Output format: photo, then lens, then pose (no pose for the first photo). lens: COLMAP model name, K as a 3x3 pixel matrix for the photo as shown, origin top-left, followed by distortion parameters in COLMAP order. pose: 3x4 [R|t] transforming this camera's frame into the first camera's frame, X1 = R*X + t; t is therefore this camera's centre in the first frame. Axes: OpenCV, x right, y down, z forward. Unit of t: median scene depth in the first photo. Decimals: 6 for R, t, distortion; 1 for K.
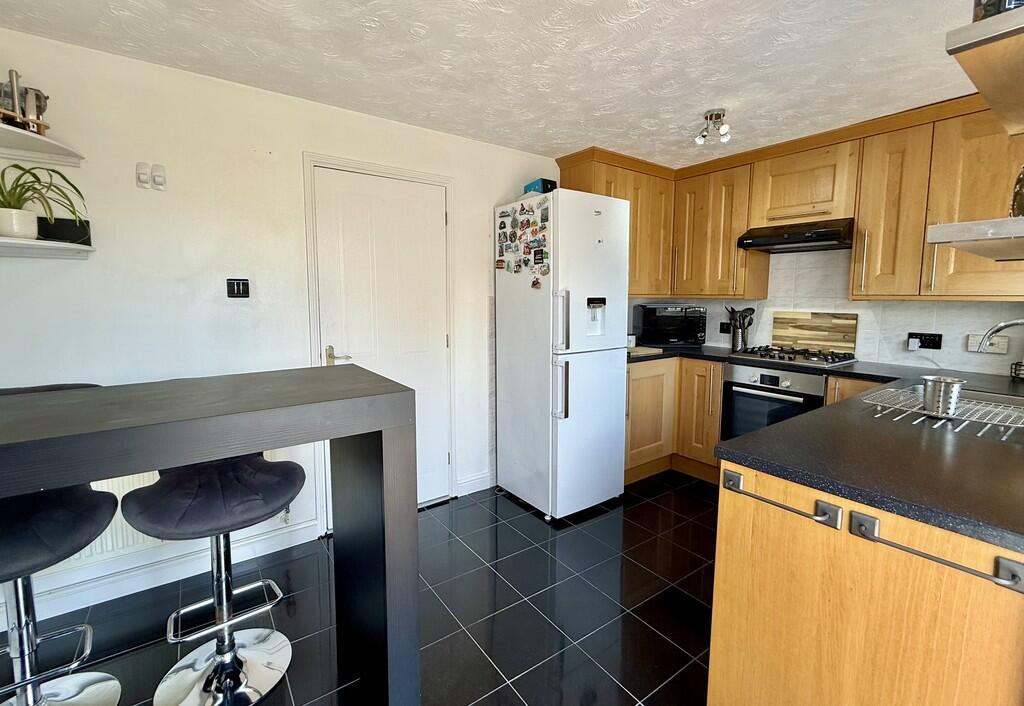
lens RADIAL K [[456.9, 0, 511.0], [0, 456.9, 341.7], [0, 0, 1]] dist [-0.012861, 0.000090]
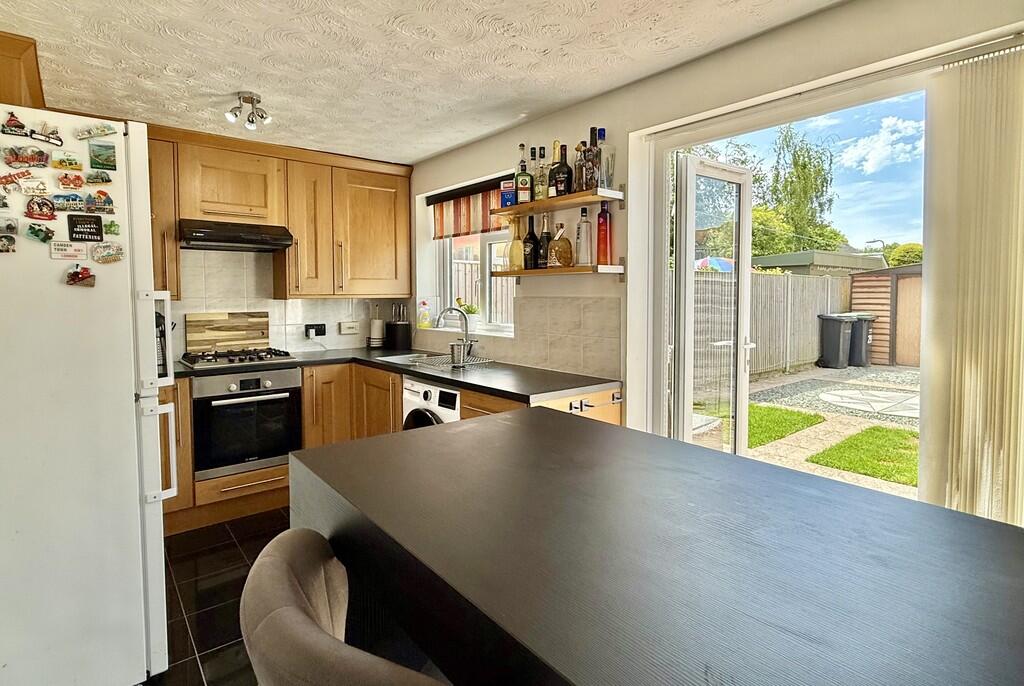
lens RADIAL K [[520.0, 0, 517.6], [0, 520.0, 318.7], [0, 0, 1]] dist [-0.022464, 0.000020]
pose [[-0.089211, -0.051615, 0.994674, -0.583749], [0.104741, 0.992633, 0.060903, -0.062423], [-0.990490, 0.109616, -0.083148, 0.547228]]
